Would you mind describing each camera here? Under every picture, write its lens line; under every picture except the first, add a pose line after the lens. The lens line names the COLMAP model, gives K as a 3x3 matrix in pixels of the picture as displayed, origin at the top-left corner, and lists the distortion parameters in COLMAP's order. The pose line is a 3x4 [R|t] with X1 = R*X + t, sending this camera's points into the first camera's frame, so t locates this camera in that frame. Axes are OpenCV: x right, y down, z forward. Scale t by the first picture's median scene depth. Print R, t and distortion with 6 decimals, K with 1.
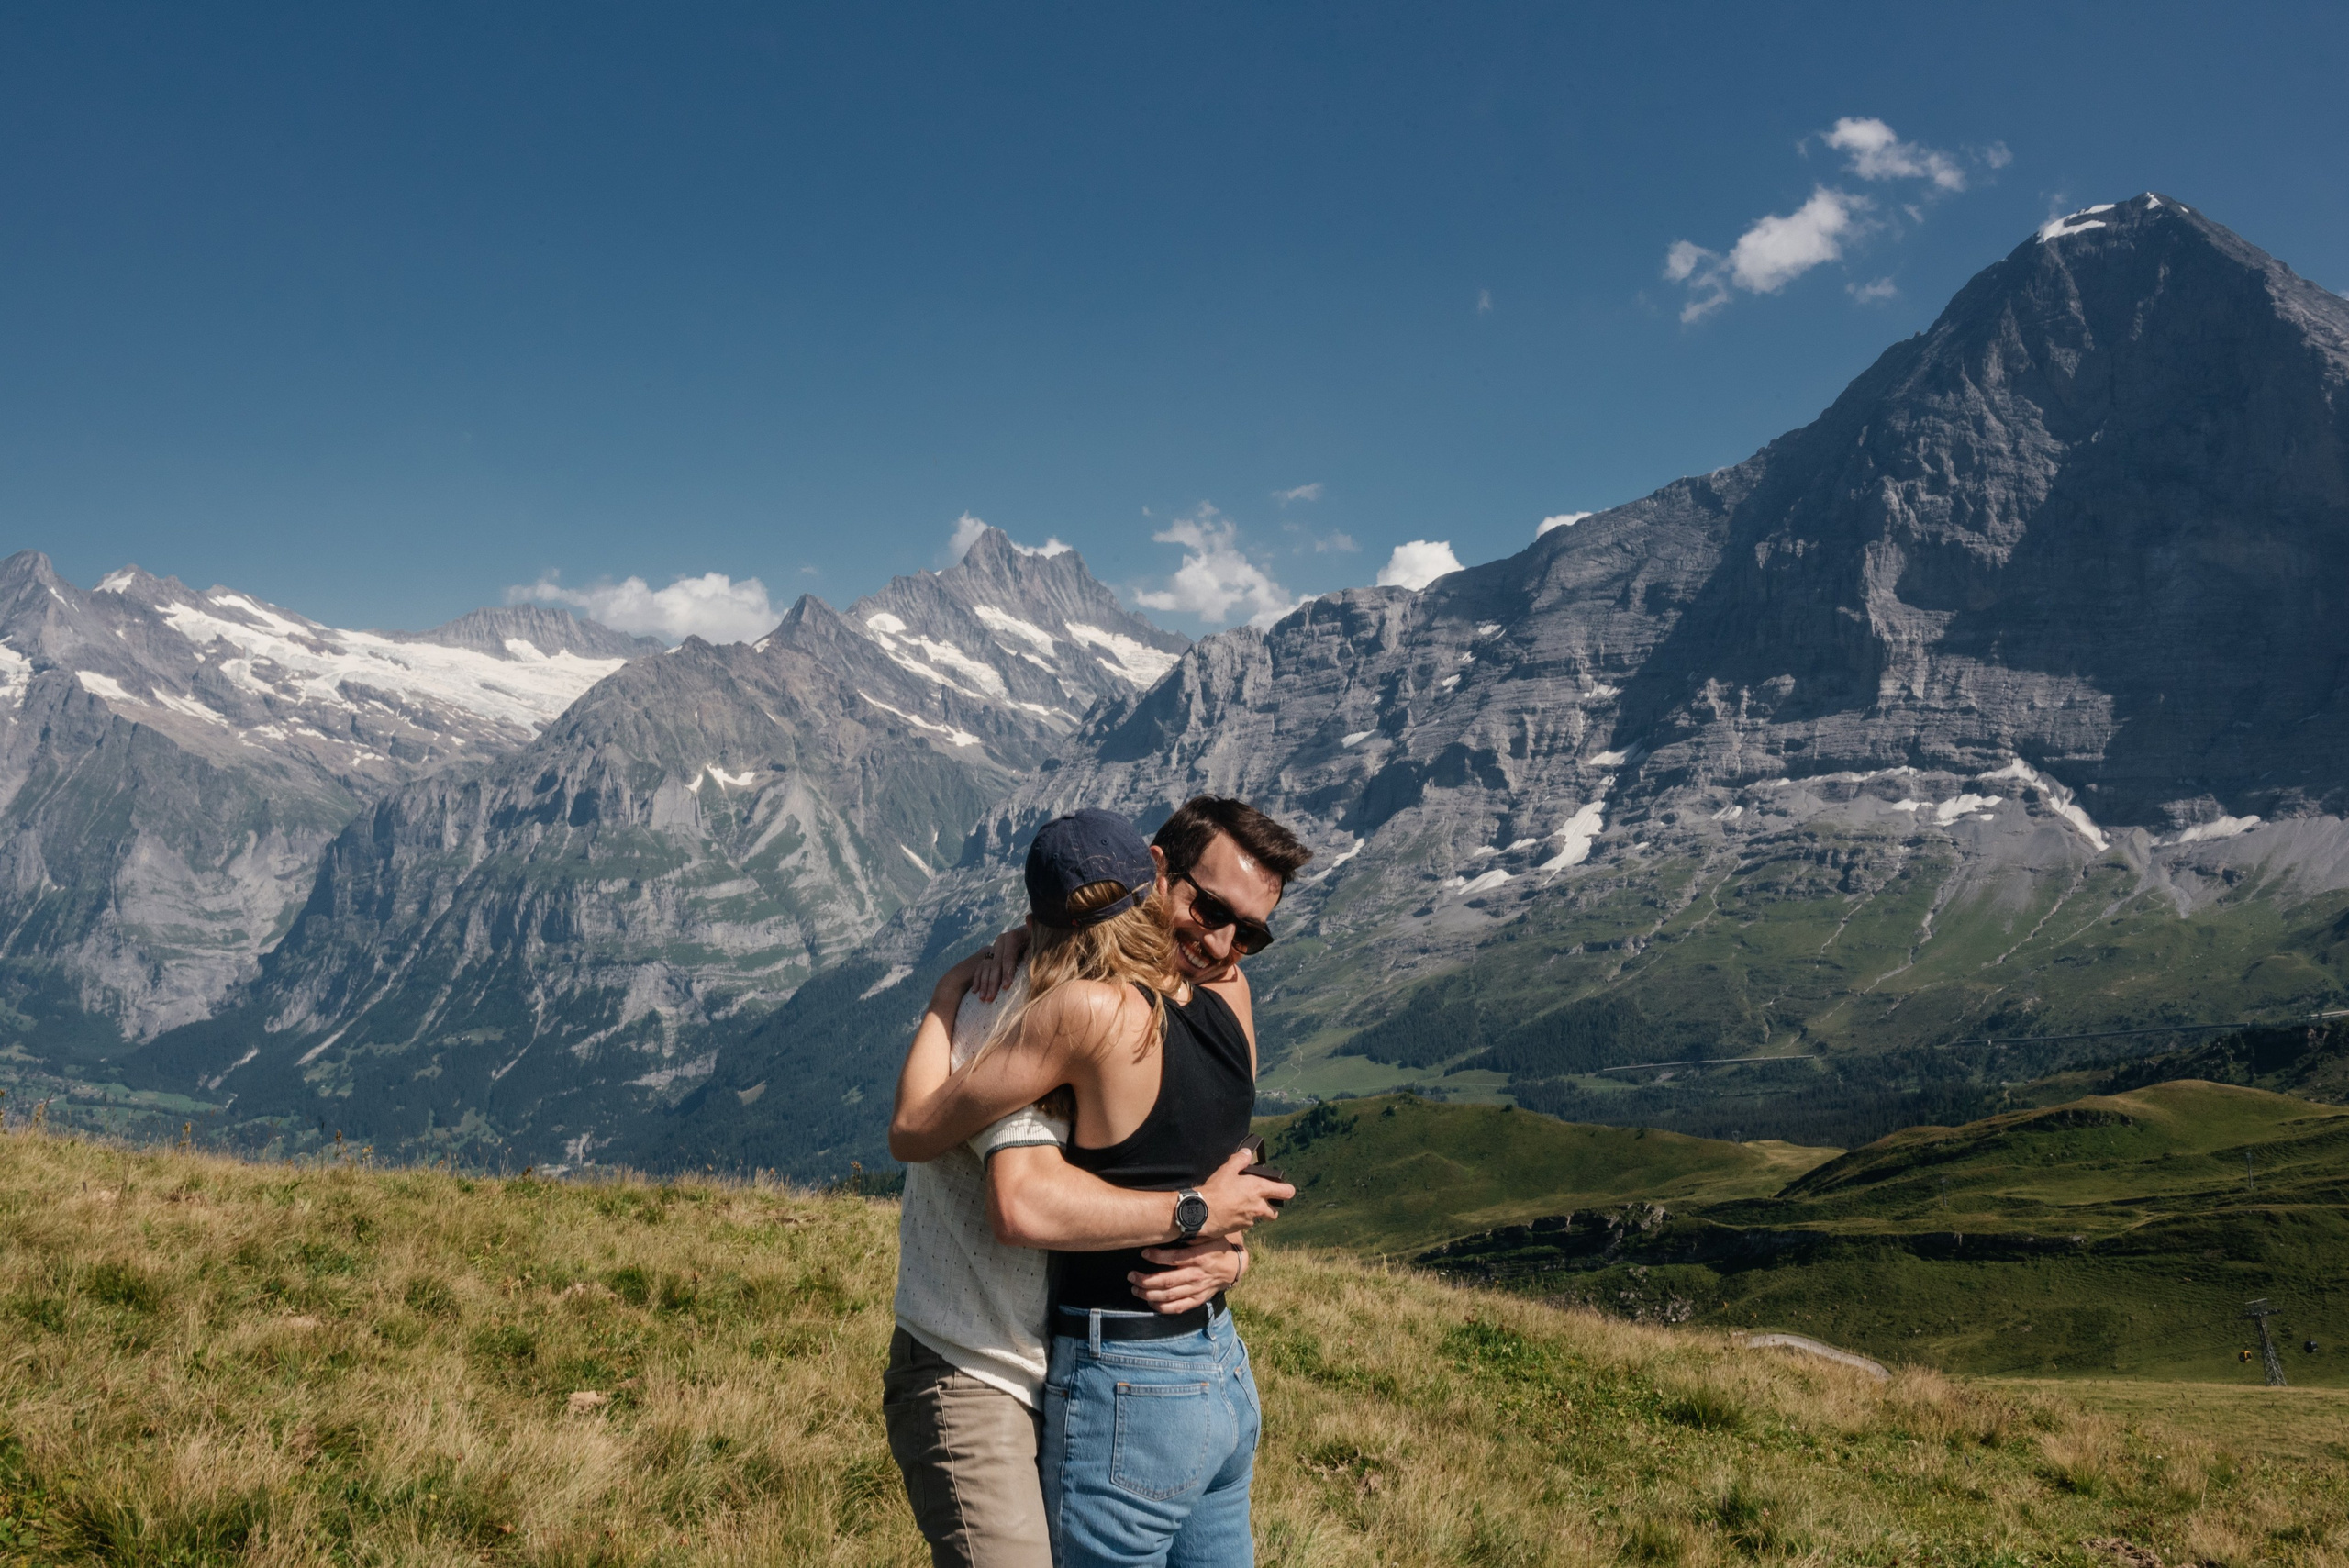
lens RADIAL K [[2124.4, 0, 1180.4], [0, 2124.4, 811.7], [0, 0, 1]] dist [-0.005908, -0.000155]
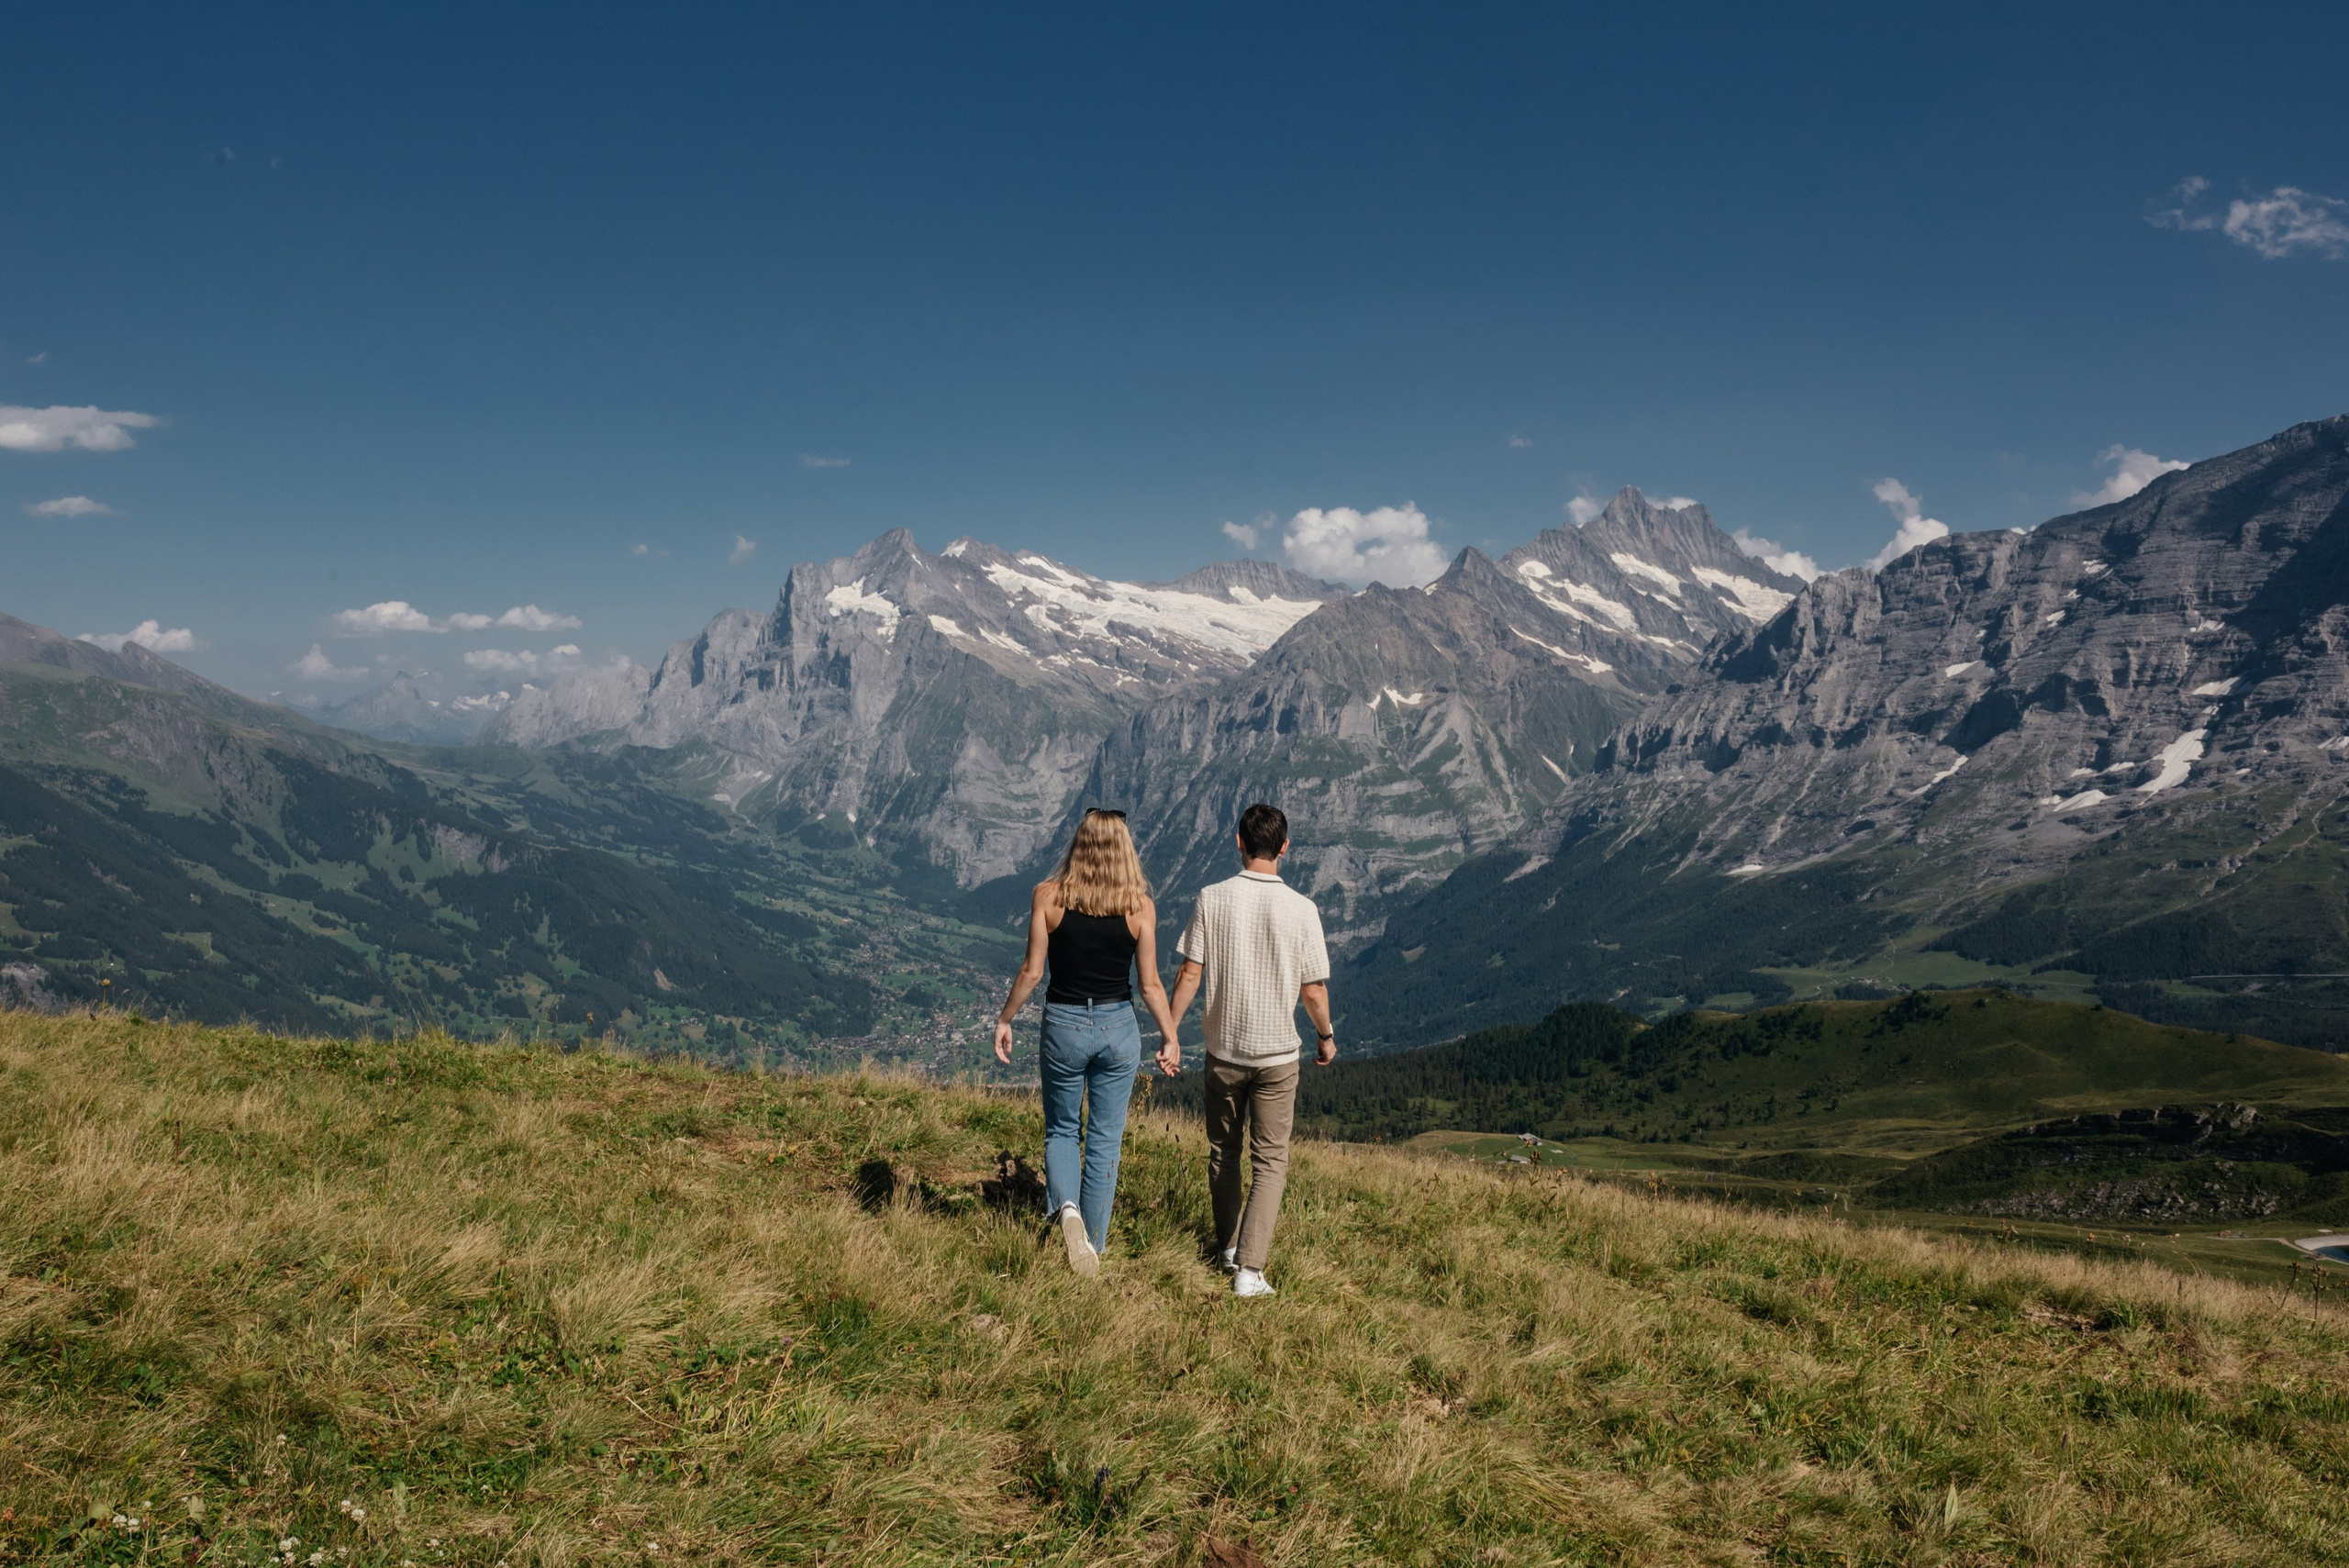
lens RADIAL K [[2124.4, 0, 1160.3], [0, 2124.4, 872.9], [0, 0, 1]] dist [-0.005908, -0.000155]
pose [[0.939755, 0.042183, -0.339236, 0.076638], [-0.015517, 0.996598, 0.080941, -0.012037], [0.341496, -0.070801, 0.937213, -0.205514]]
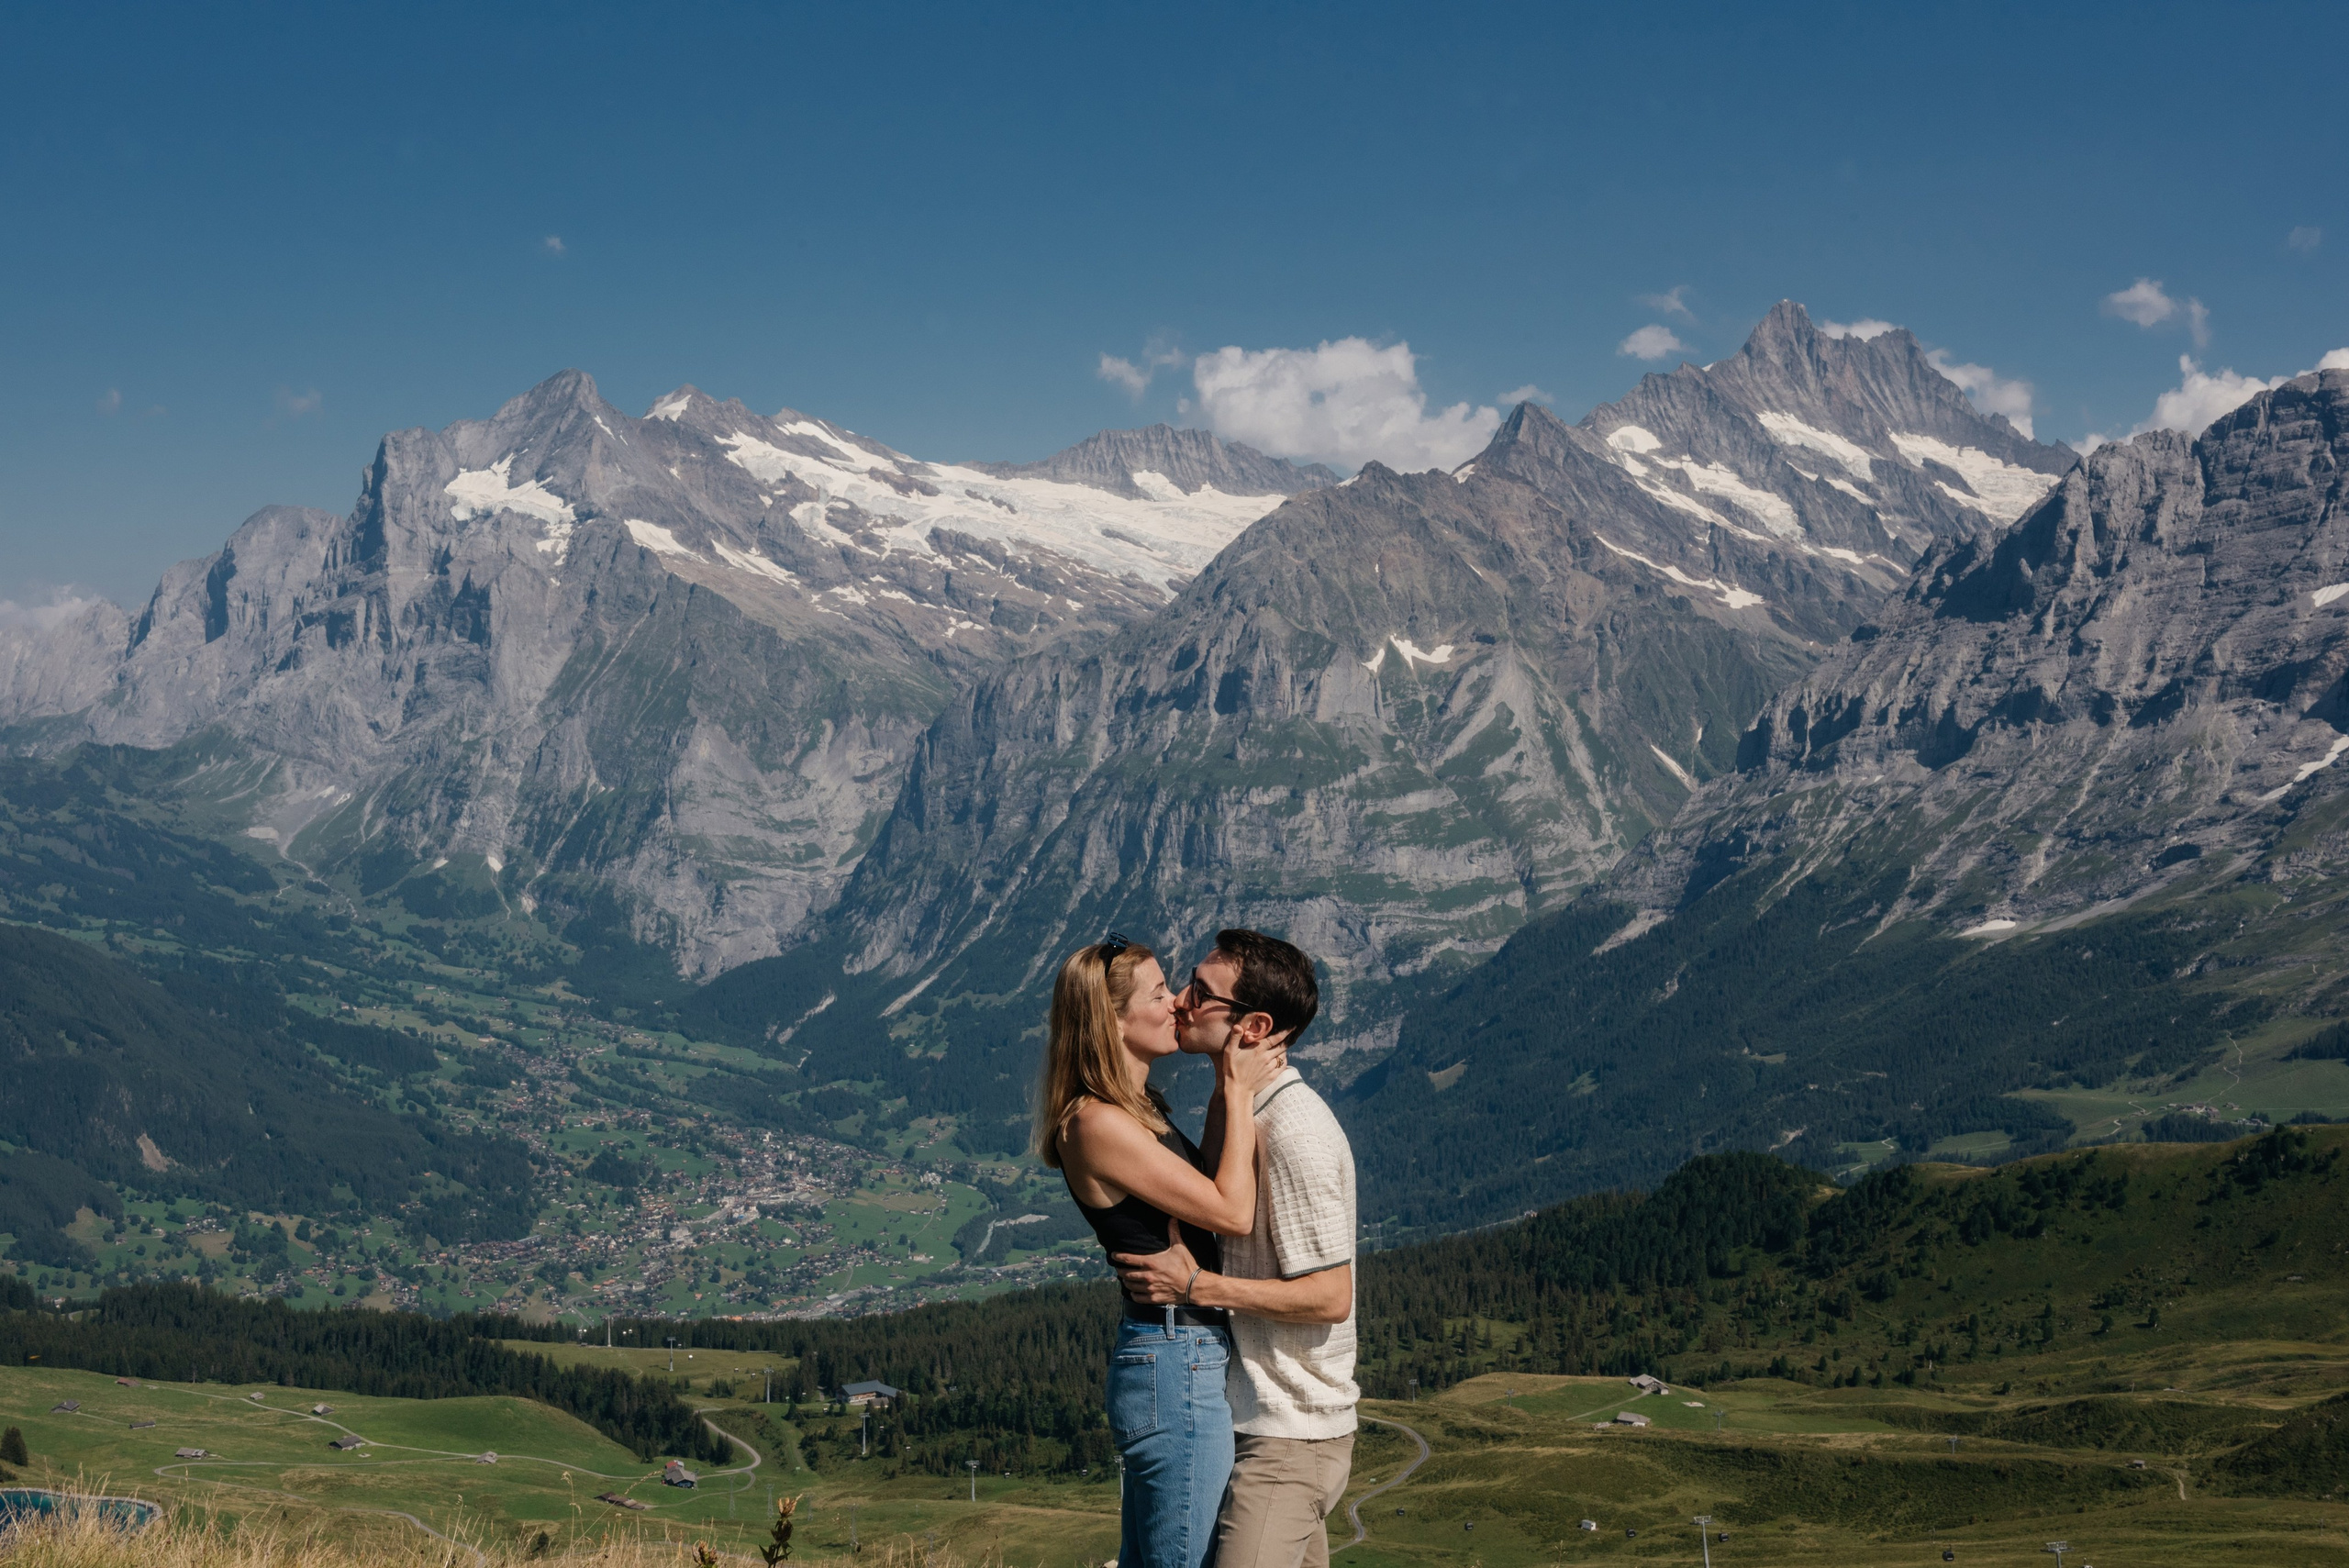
lens RADIAL K [[2124.4, 0, 1072.1], [0, 2124.4, 795.2], [0, 0, 1]] dist [-0.005908, -0.000155]
pose [[0.943682, 0.011075, -0.330668, -0.078879], [-0.001924, 0.999606, 0.027988, 0.013126], [0.330848, -0.025775, 0.943332, 0.249622]]
